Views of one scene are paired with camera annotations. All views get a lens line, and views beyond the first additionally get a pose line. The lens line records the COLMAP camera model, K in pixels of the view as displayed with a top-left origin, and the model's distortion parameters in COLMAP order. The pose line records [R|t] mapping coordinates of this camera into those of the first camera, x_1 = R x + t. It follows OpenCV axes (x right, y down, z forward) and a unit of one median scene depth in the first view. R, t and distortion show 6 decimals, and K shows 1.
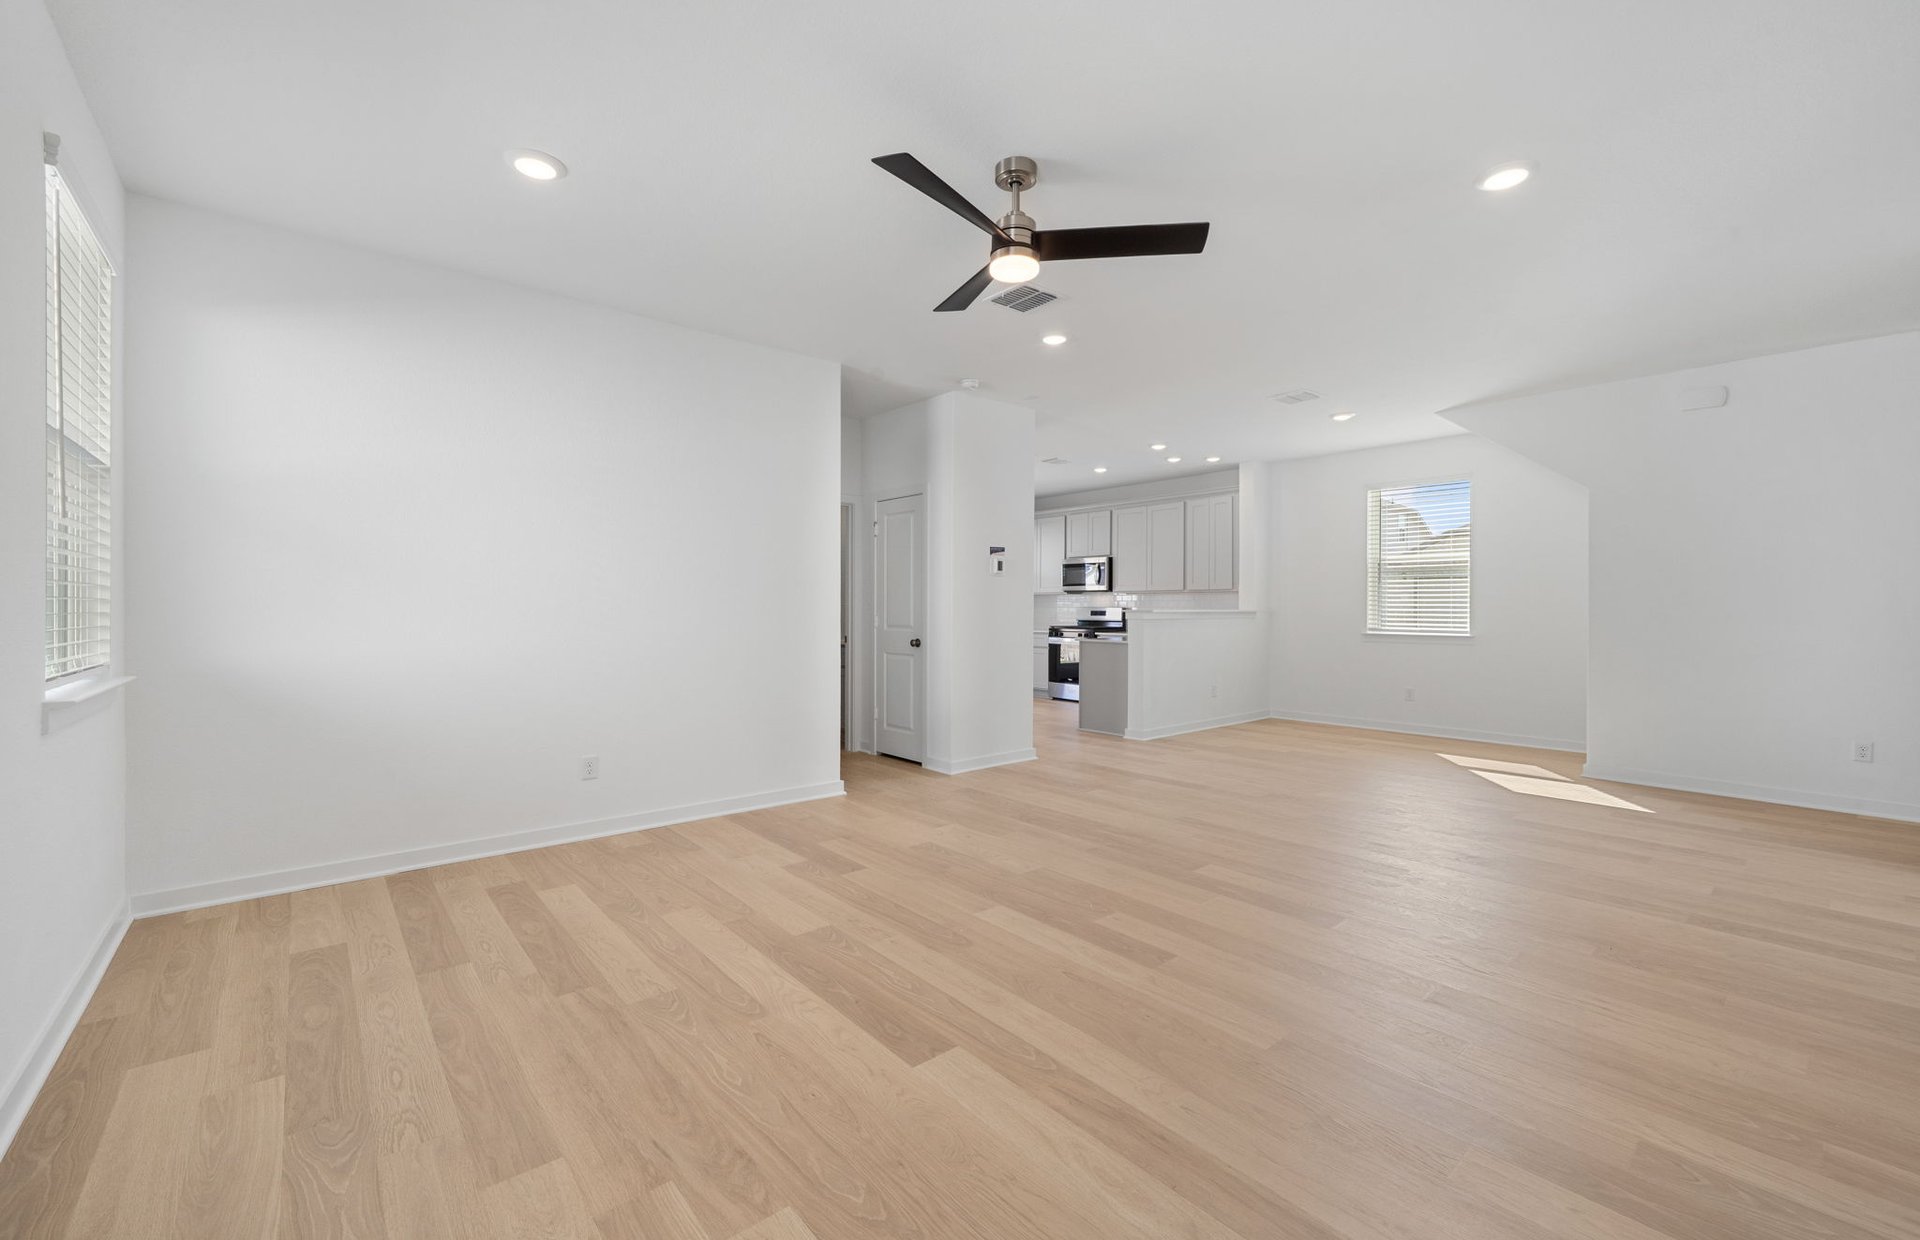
lens RADIAL K [[779.1, 0, 954.1], [0, 779.1, 617.6], [0, 0, 1]] dist [-0.001514, -0.000212]
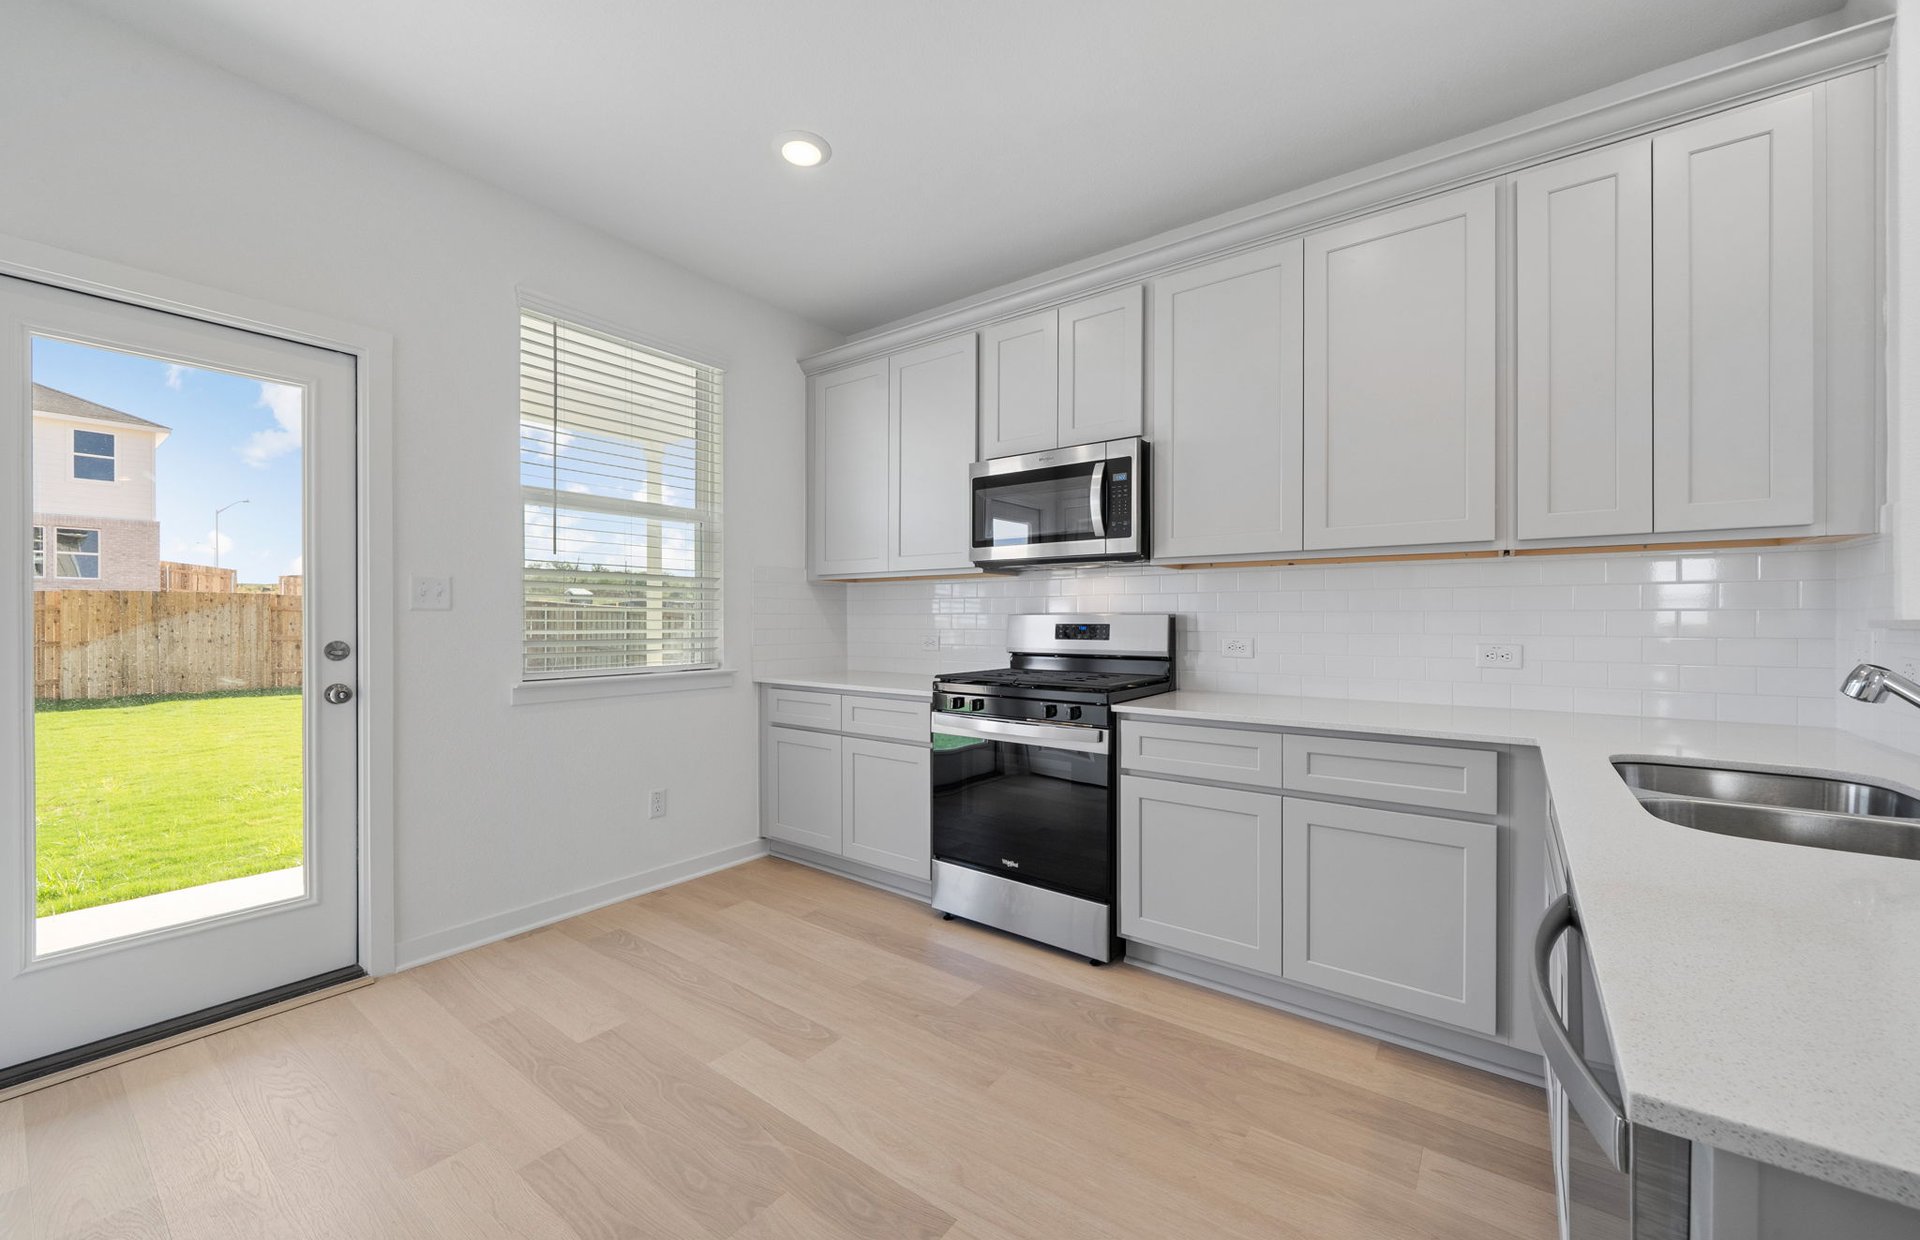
lens RADIAL K [[737.6, 0, 960.0], [0, 737.6, 620.0], [0, 0, 1]] dist [-0.000703, 0.000054]
pose [[0.974740, -0.004458, 0.223299, 0.188165], [0.006564, 0.999941, -0.008687, -0.024249], [-0.223247, 0.009934, 0.974711, 1.991801]]
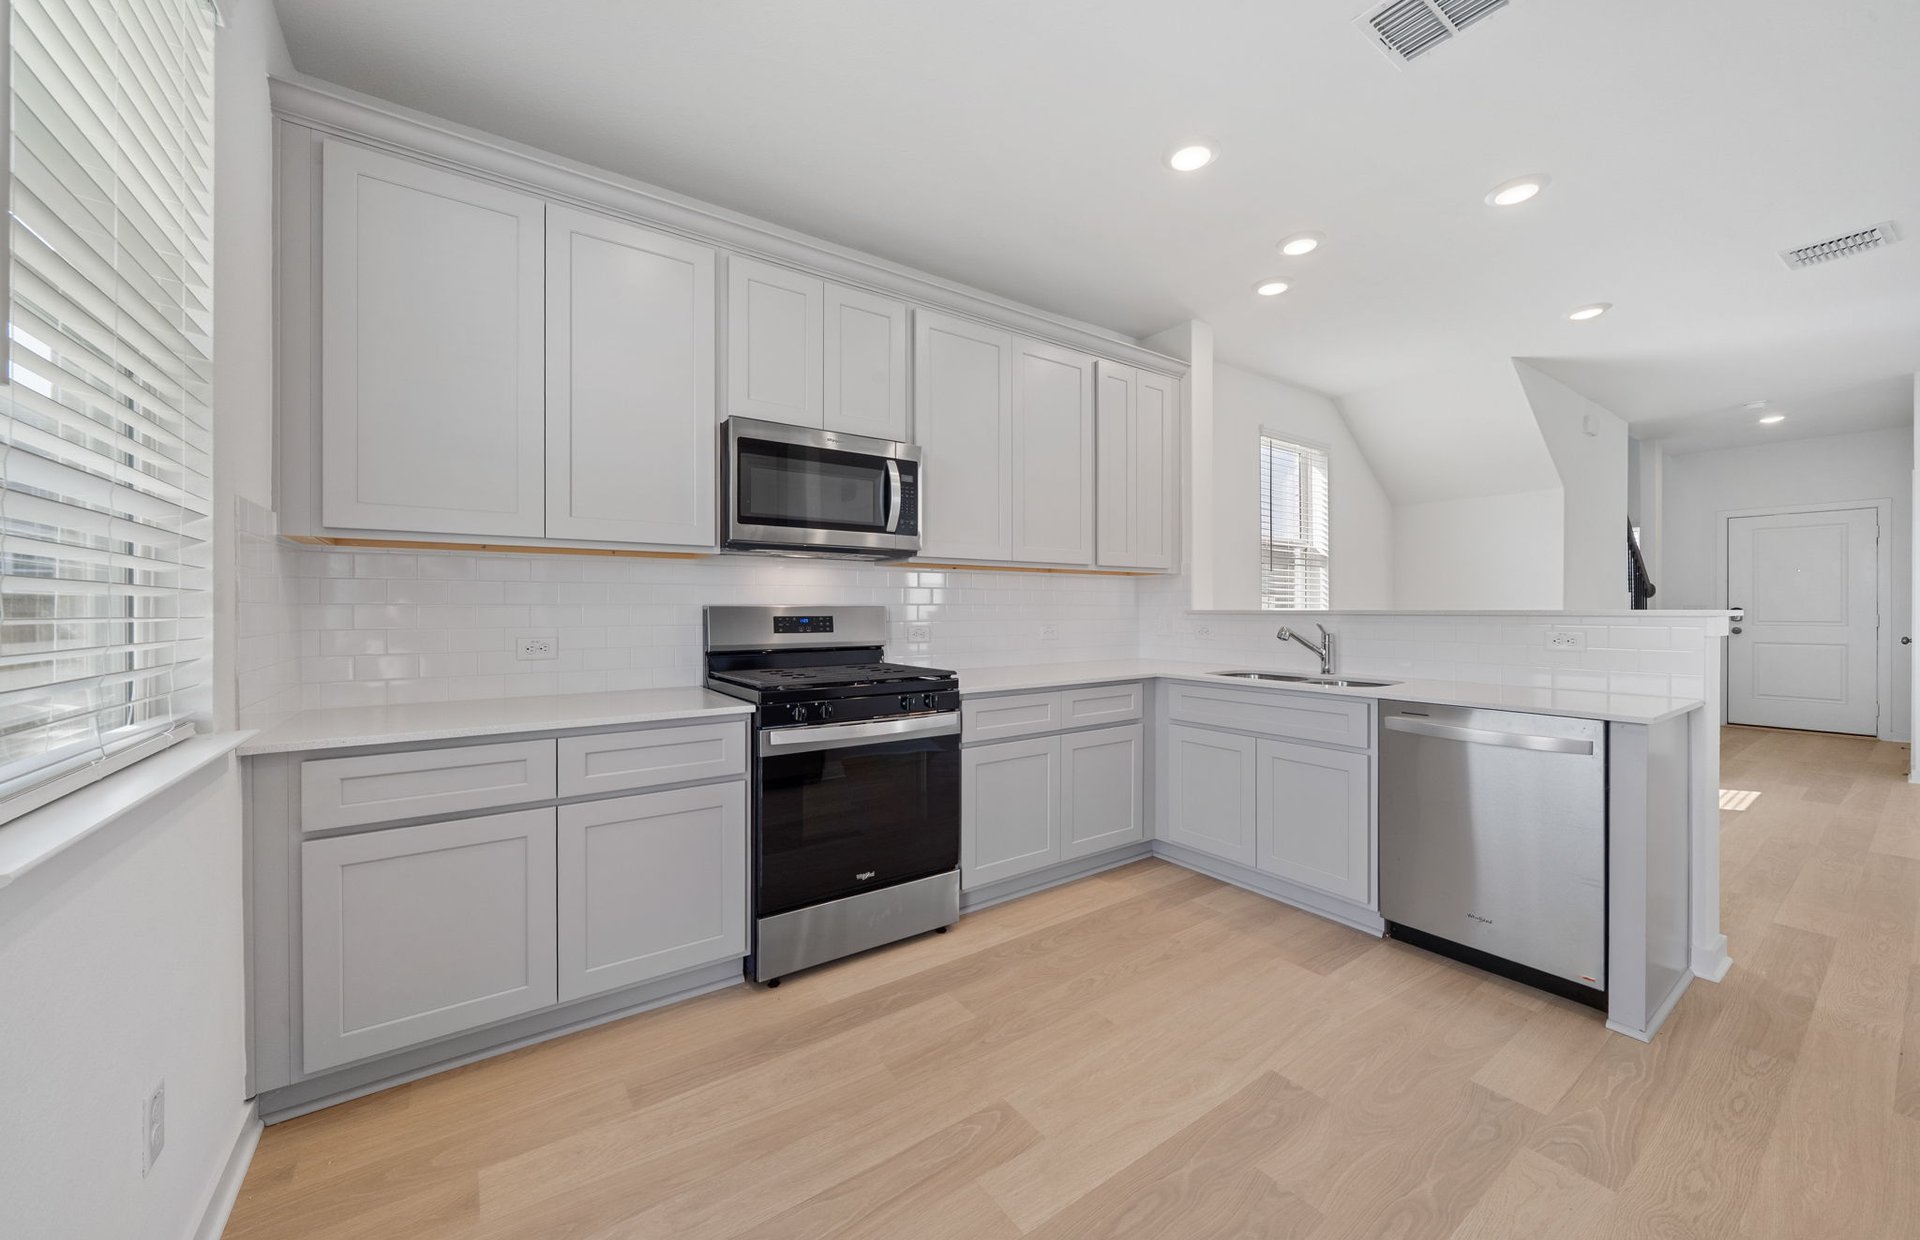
lens RADIAL K [[707.8, 0, 953.8], [0, 707.8, 609.2], [0, 0, 1]] dist [-0.000750, -0.000127]
pose [[0.087490, -0.006401, 0.996145, -0.235116], [0.013493, 0.999895, 0.005240, -0.035345], [-0.996074, 0.012983, 0.087567, 2.549840]]
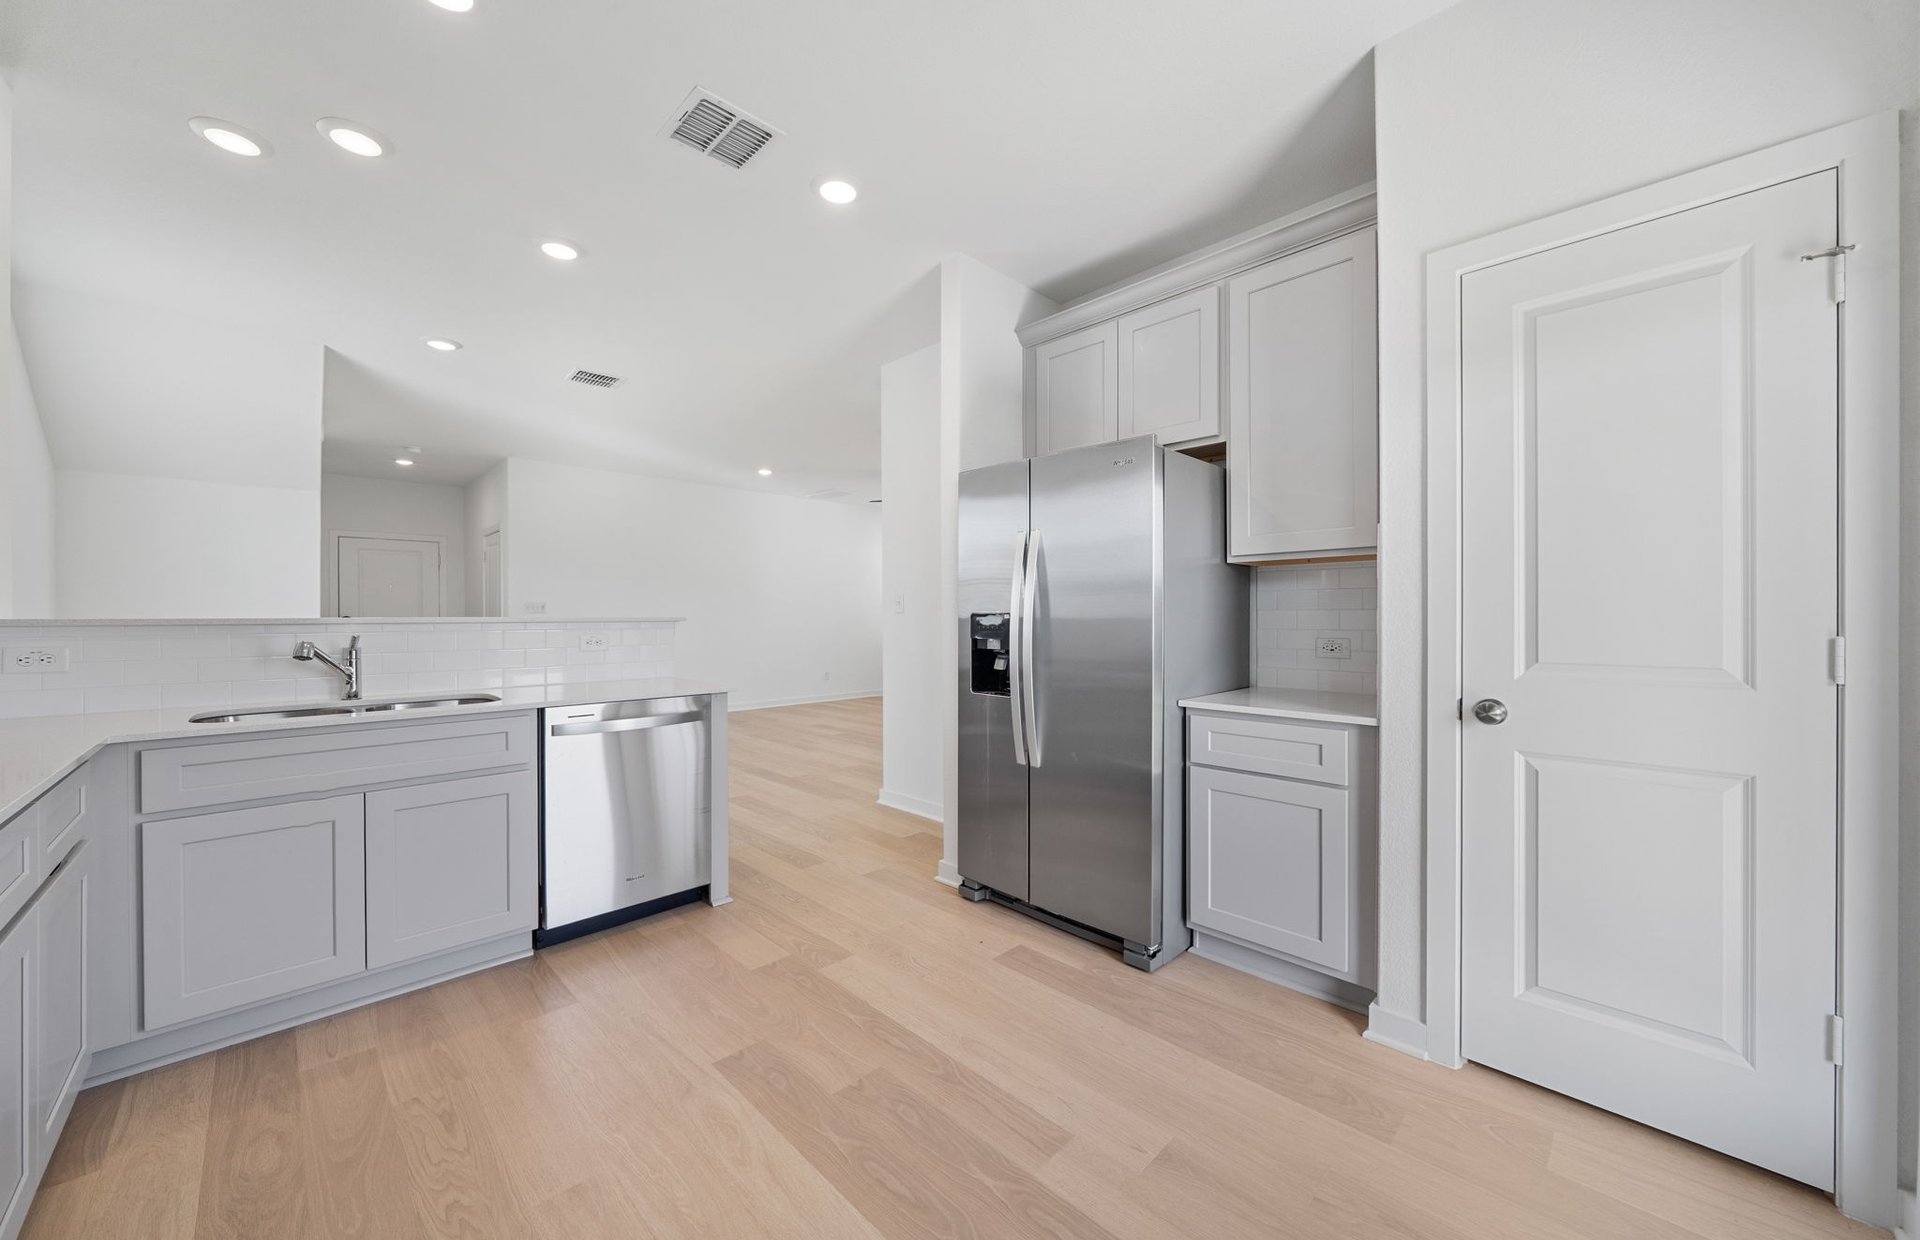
lens RADIAL K [[692.0, 0, 965.8], [0, 692.0, 616.1], [0, 0, 1]] dist [-0.001127, -0.000169]
pose [[-0.996036, -0.003007, -0.088901, 0.137006], [-0.004100, 0.999918, 0.012114, -0.035866], [0.088857, 0.012430, -0.995967, 2.881328]]
